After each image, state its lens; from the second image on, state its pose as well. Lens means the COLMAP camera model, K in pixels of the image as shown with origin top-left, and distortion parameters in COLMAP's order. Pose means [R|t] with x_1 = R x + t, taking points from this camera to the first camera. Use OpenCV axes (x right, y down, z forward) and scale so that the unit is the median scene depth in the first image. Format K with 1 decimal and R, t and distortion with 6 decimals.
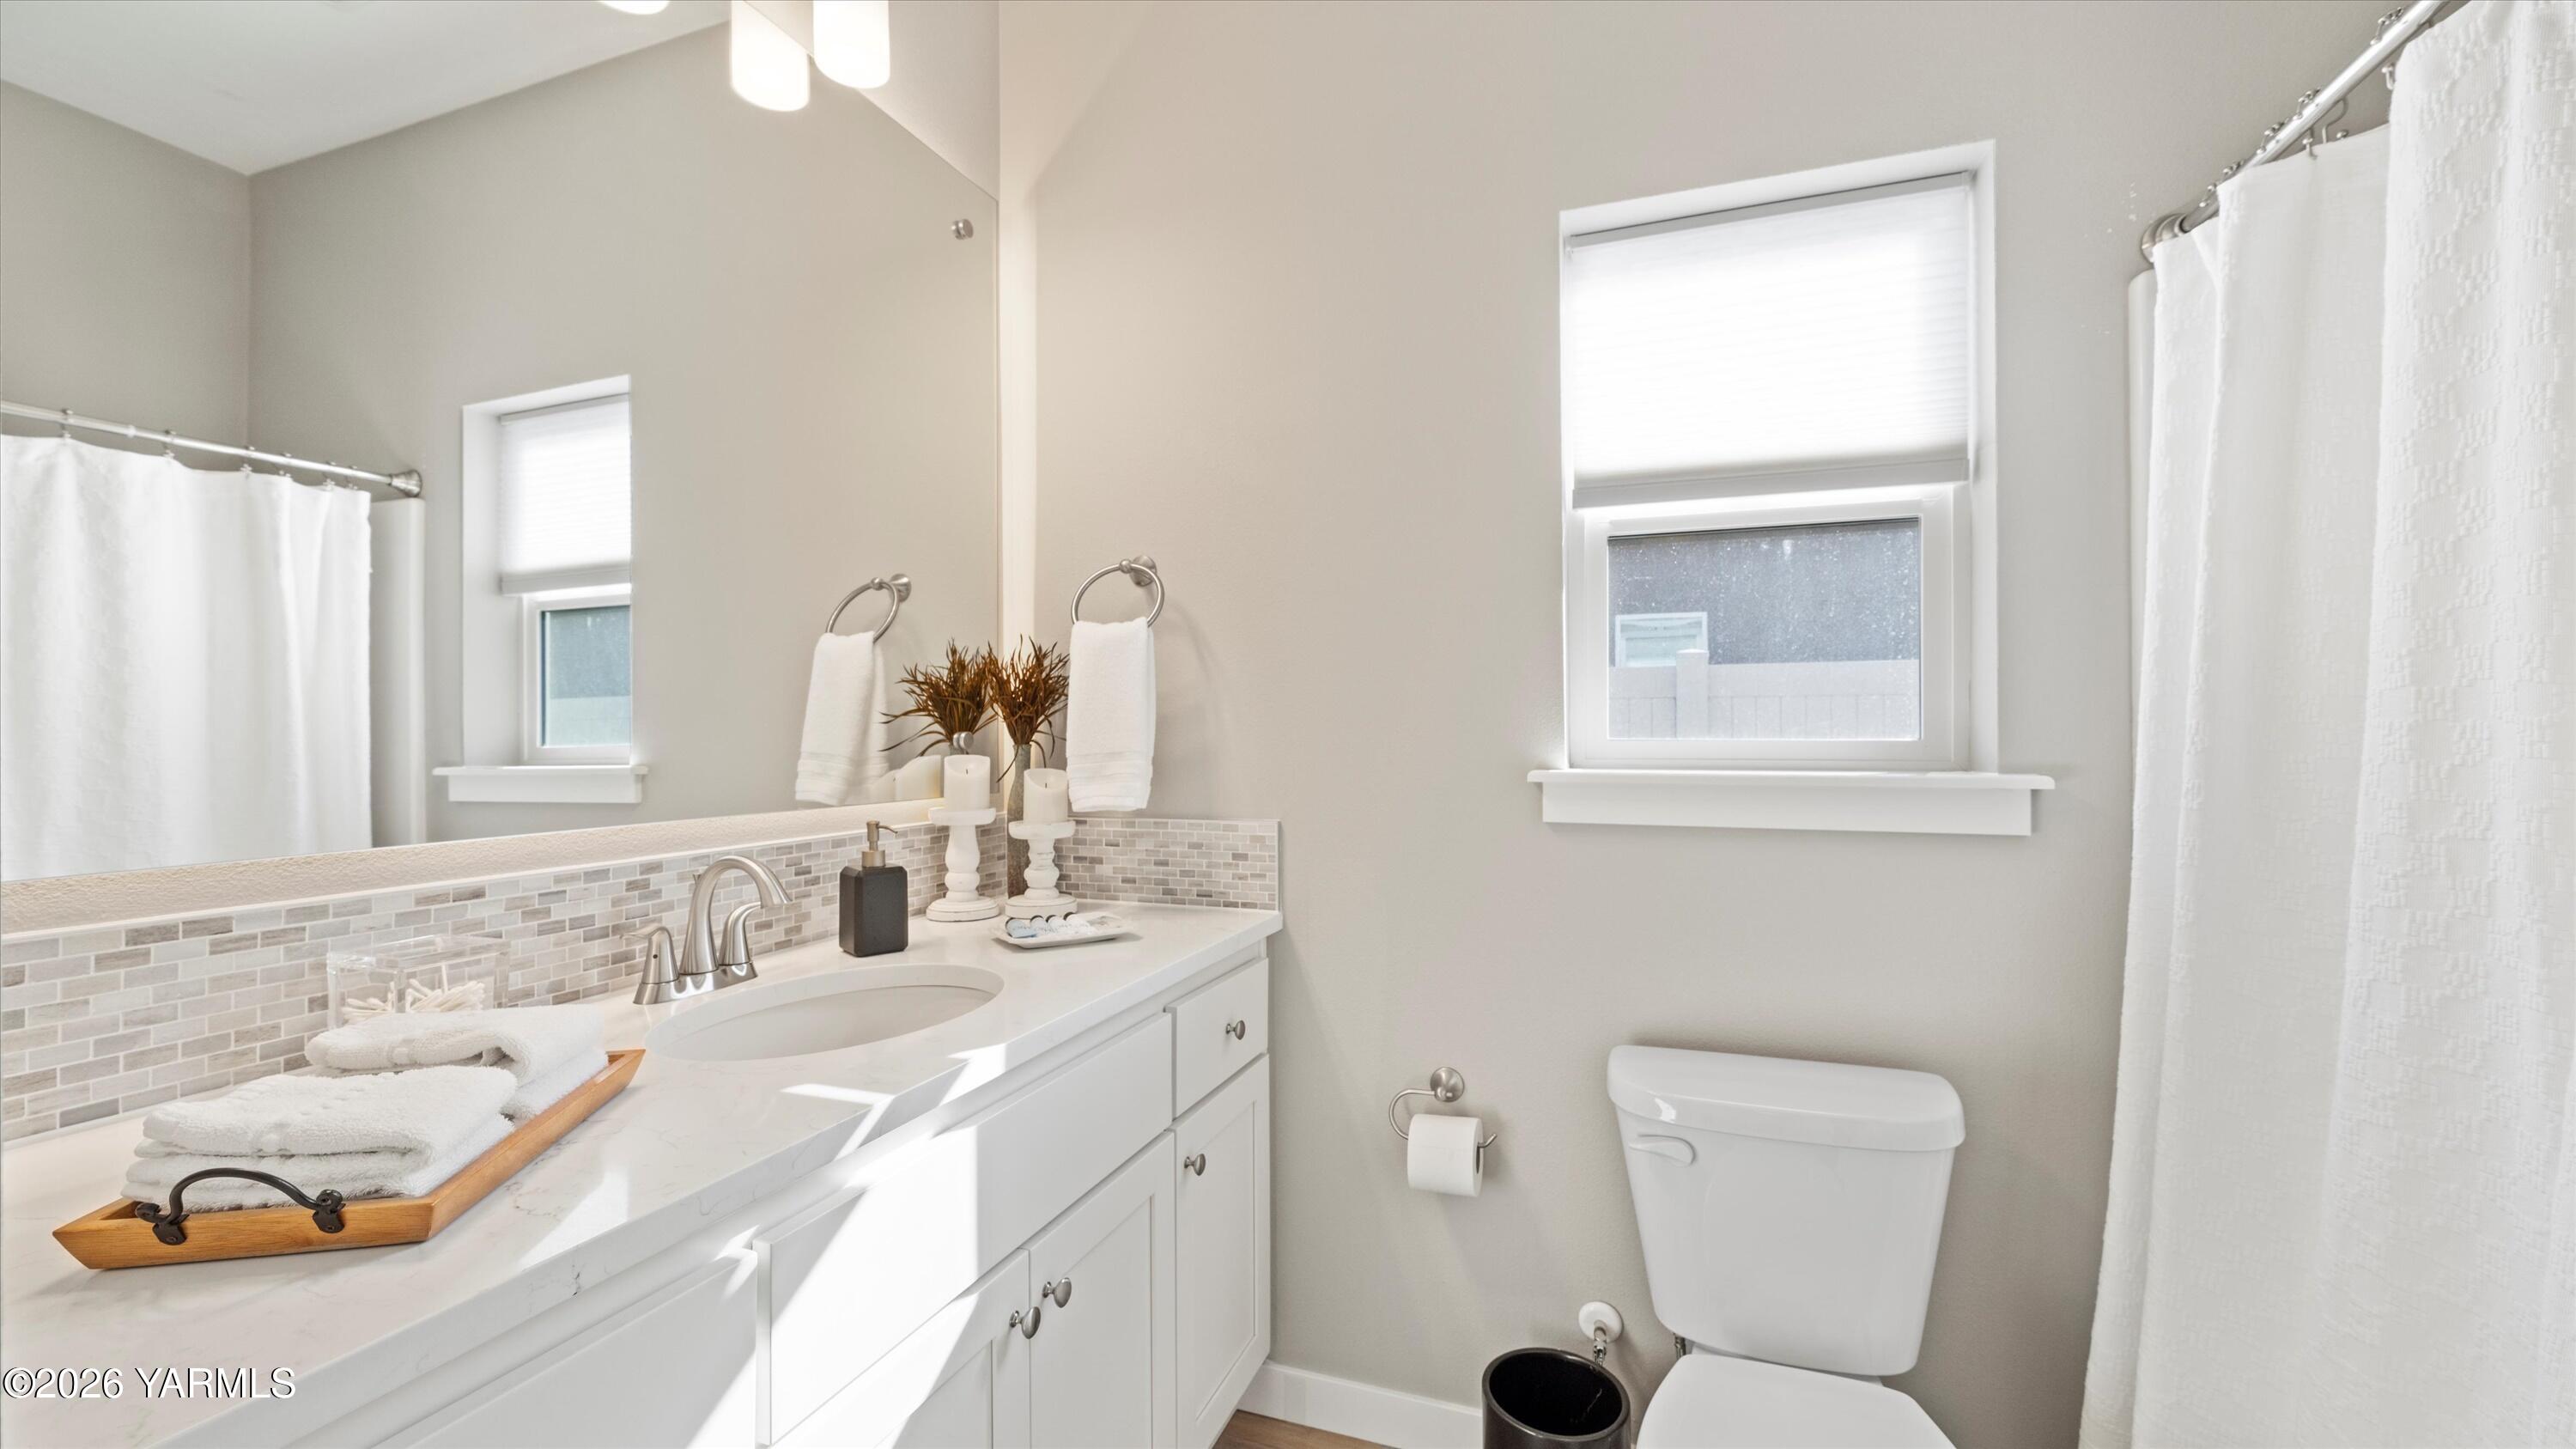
lens RADIAL K [[1024.1, 0, 1288.0], [0, 1024.1, 724.5], [0, 0, 1]] dist [0.001098, -0.000162]
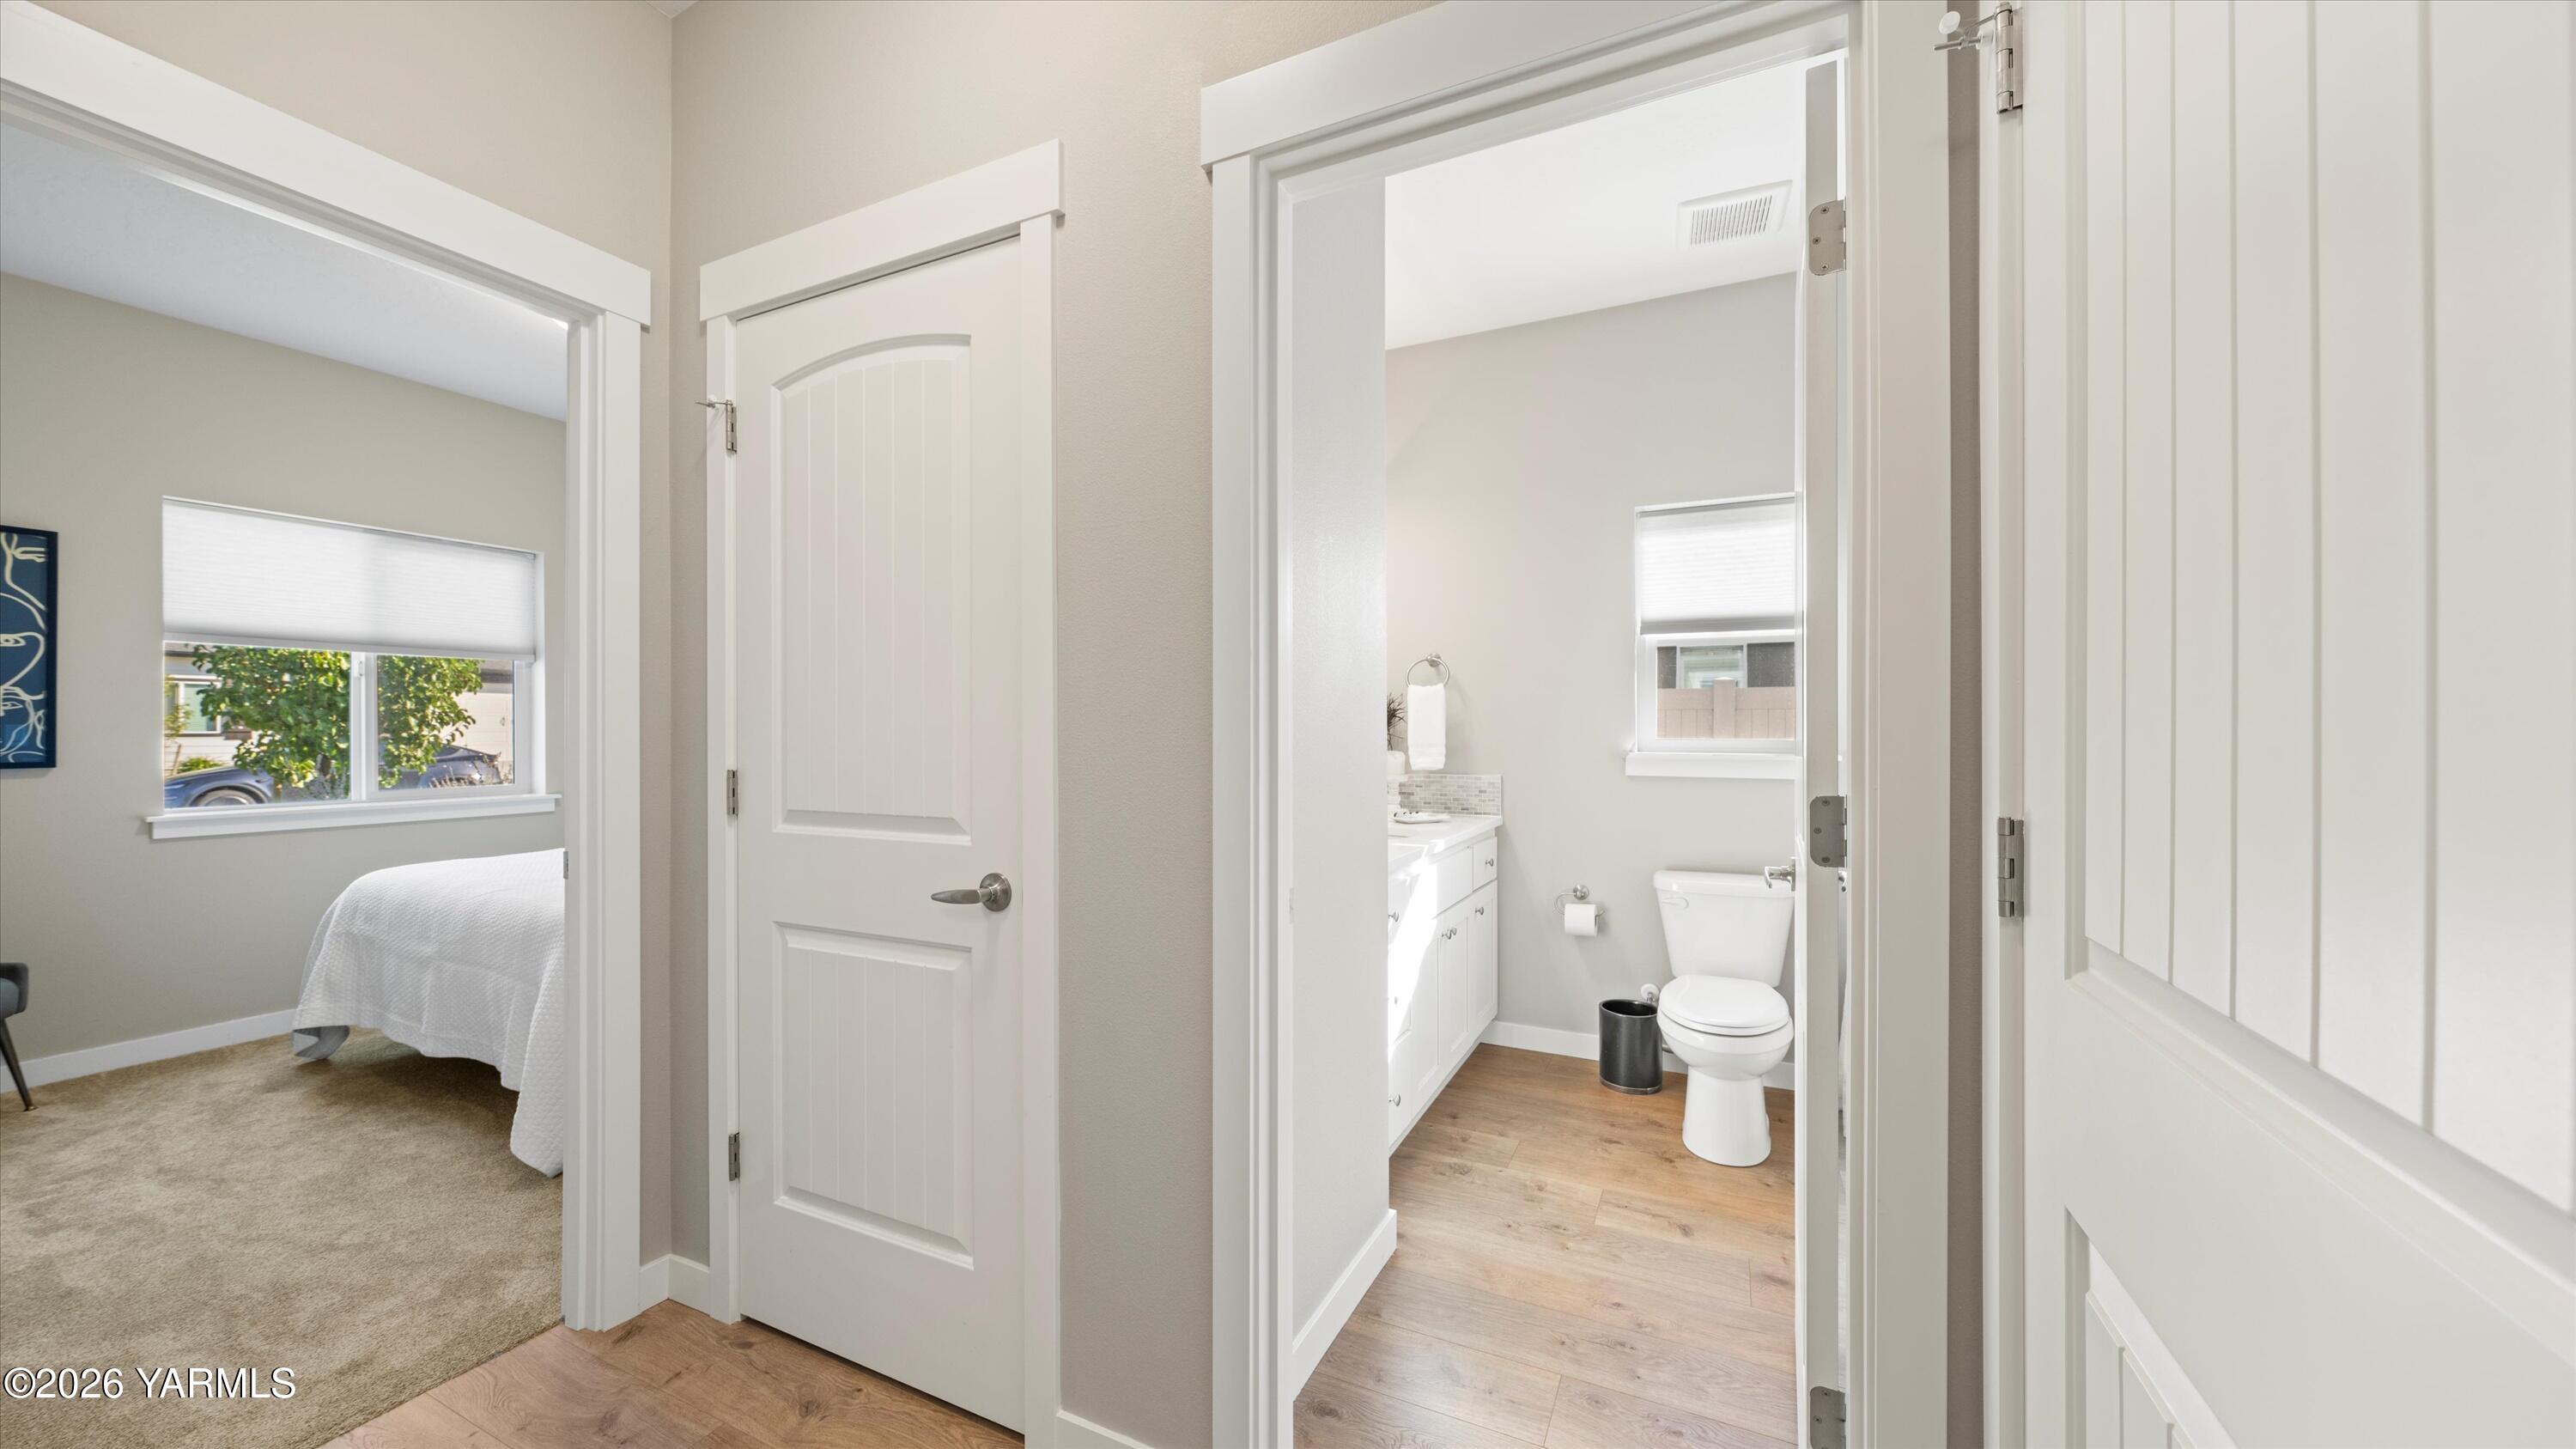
lens RADIAL K [[898.6, 0, 1295.5], [0, 898.6, 733.9], [0, 0, 1]] dist [-0.000348, -0.000077]
pose [[0.995329, 0.005598, -0.096377, -0.309210], [-0.004676, 0.999941, 0.009781, -0.012811], [0.096426, -0.009284, 0.995297, -1.125233]]
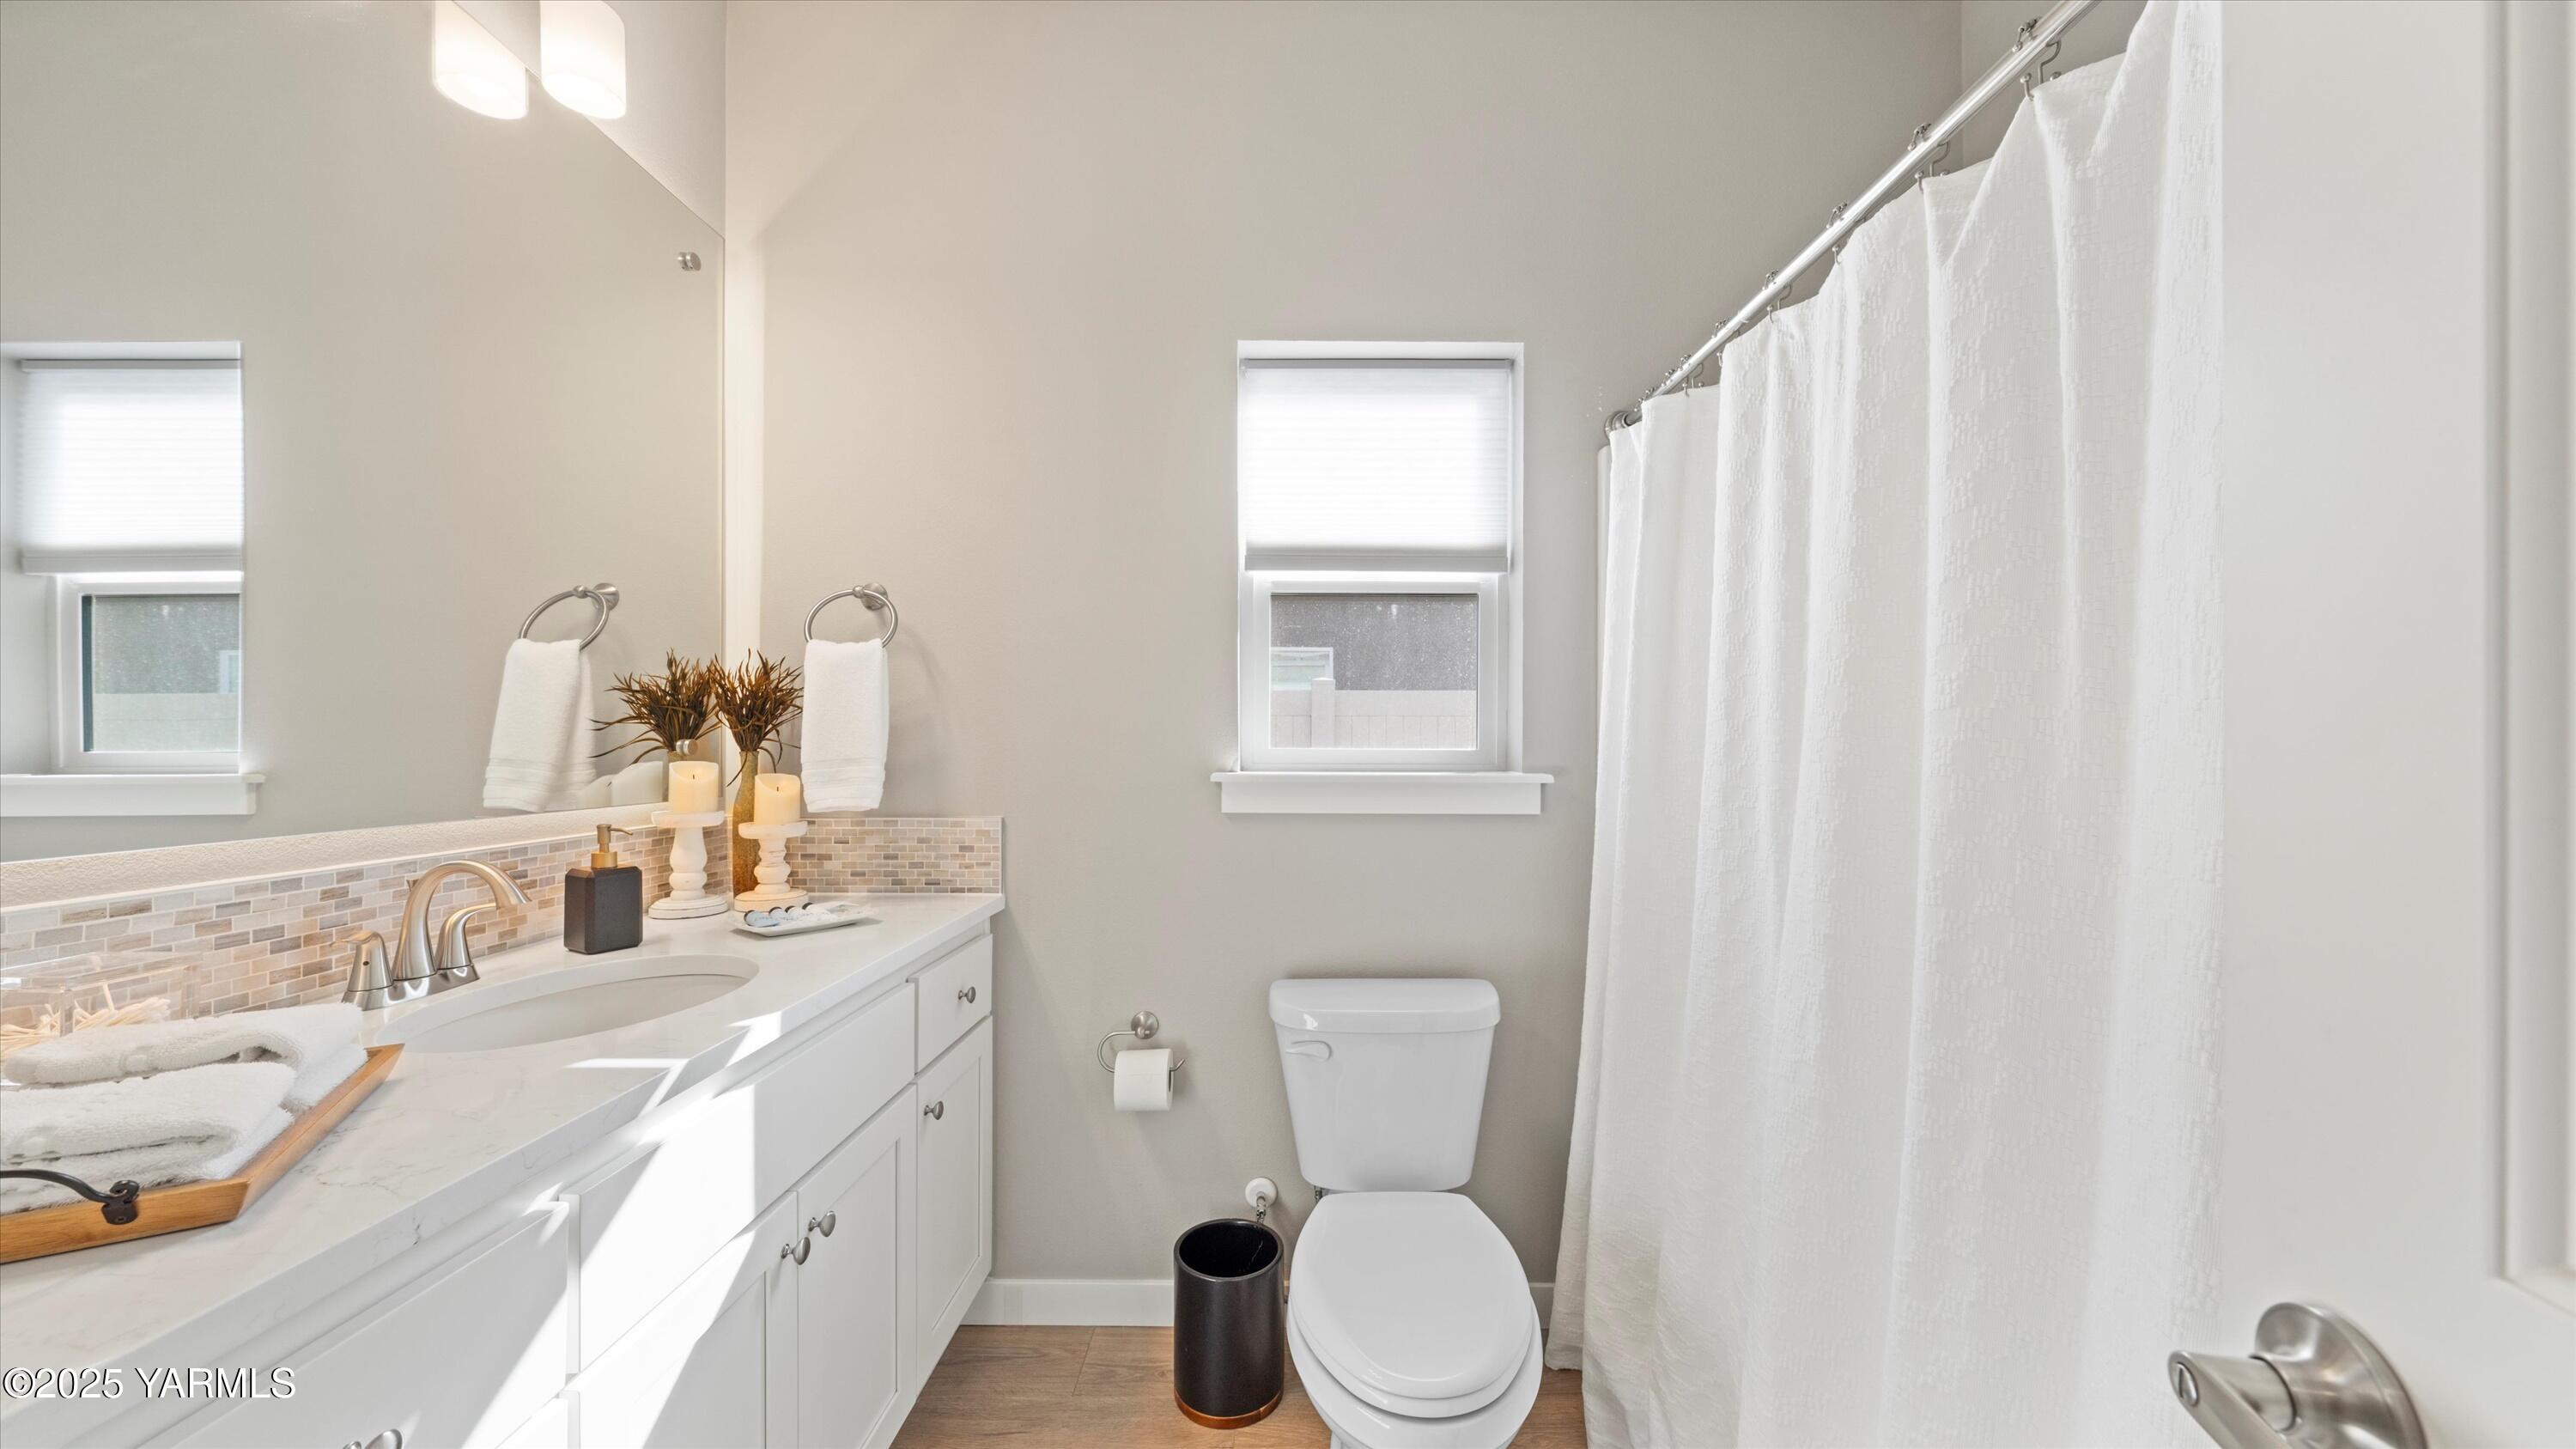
lens RADIAL K [[898.6, 0, 1295.5], [0, 898.6, 733.9], [0, 0, 1]] dist [-0.000348, -0.000077]
pose [[0.939278, 0.009546, 0.343024, -0.055994], [-0.009090, 0.999954, -0.002937, -0.001421], [-0.343037, -0.000359, 0.939322, -0.099200]]
